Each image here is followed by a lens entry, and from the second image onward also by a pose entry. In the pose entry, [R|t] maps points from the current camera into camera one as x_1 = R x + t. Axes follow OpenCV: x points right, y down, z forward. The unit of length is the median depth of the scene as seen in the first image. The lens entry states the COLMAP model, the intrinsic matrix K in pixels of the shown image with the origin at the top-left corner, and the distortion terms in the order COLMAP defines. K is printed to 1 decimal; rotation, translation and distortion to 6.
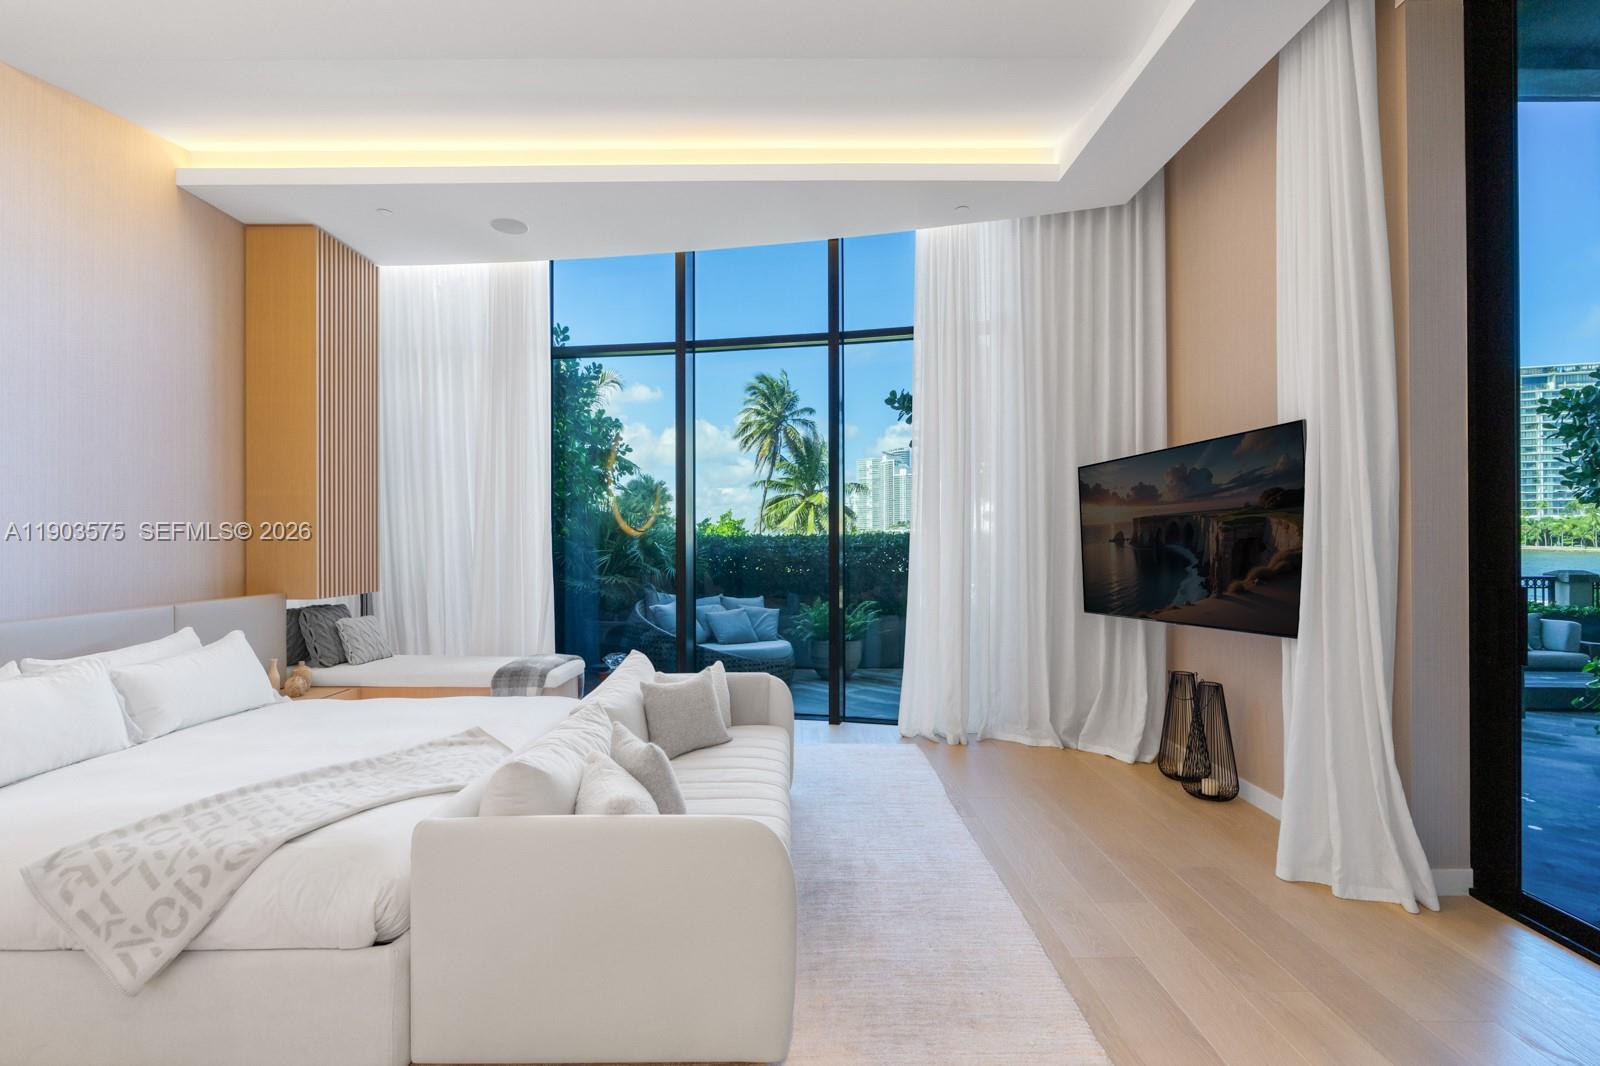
lens RADIAL K [[718.3, 0, 769.4], [0, 718.3, 532.7], [0, 0, 1]] dist [-0.001156, 0.000500]
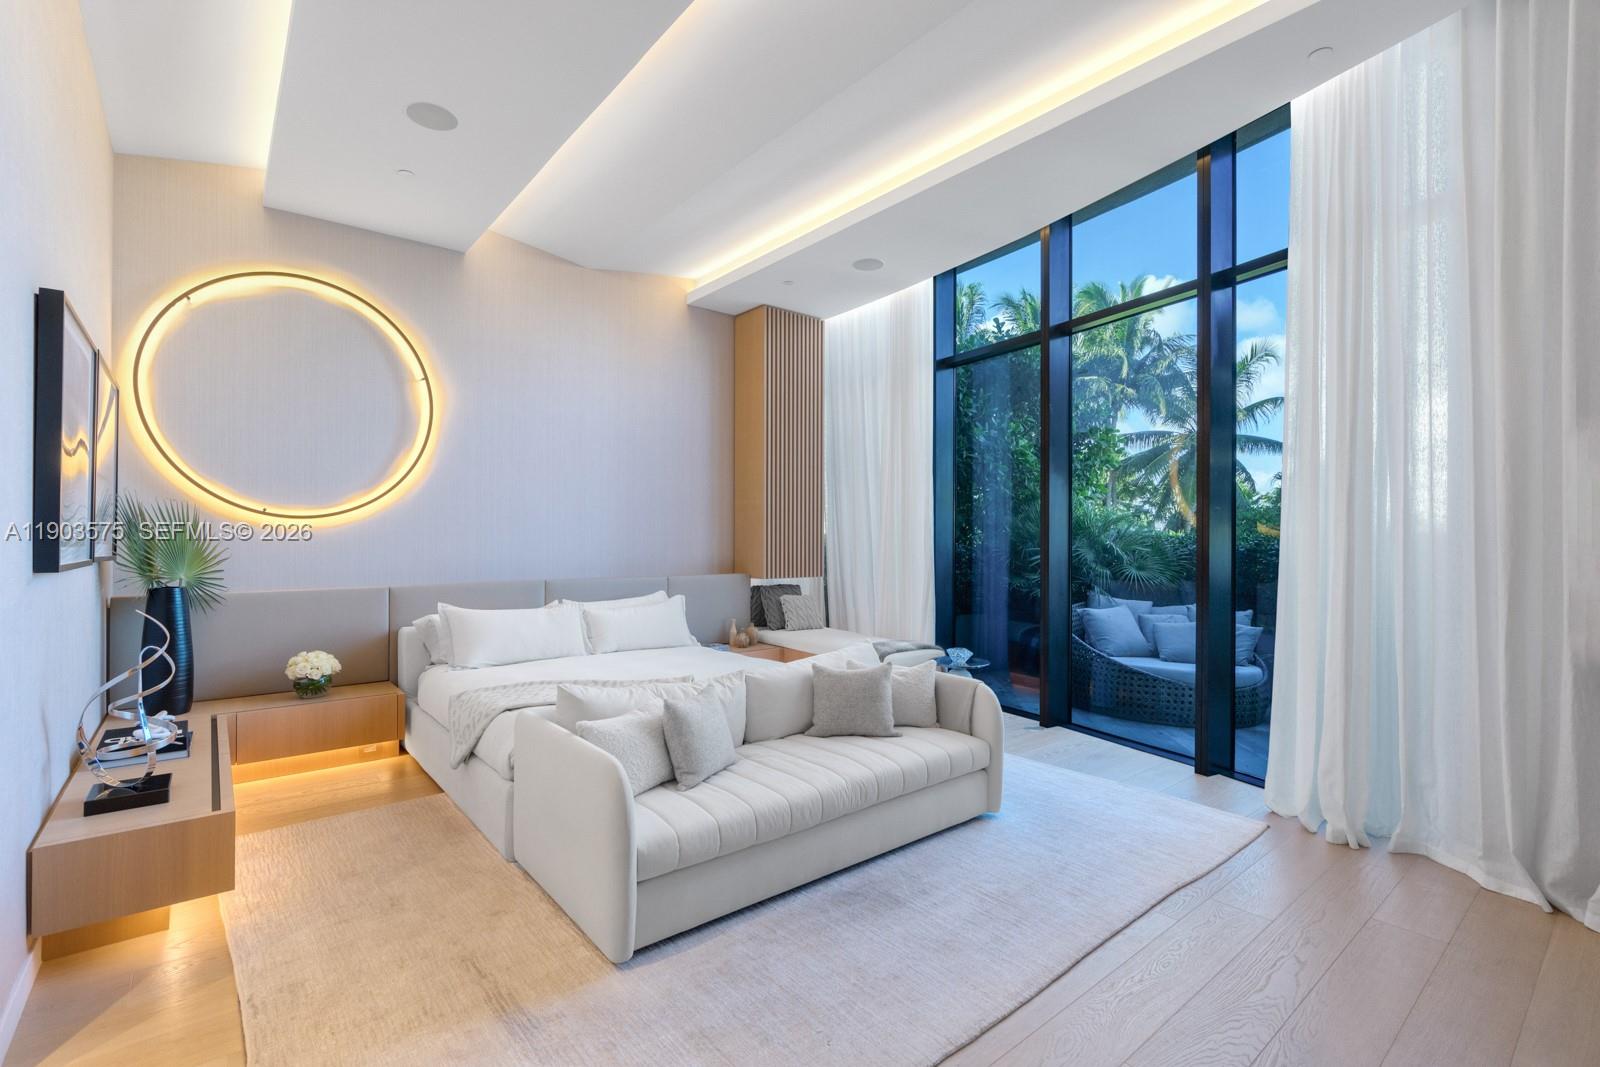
lens RADIAL K [[718.3, 0, 769.4], [0, 718.3, 533.2], [0, 0, 1]] dist [-0.001156, 0.000500]
pose [[0.636263, 0.007087, -0.771440, 0.426785], [0.002204, 0.999937, 0.011004, -0.010800], [0.771469, -0.008702, 0.636207, 0.139409]]
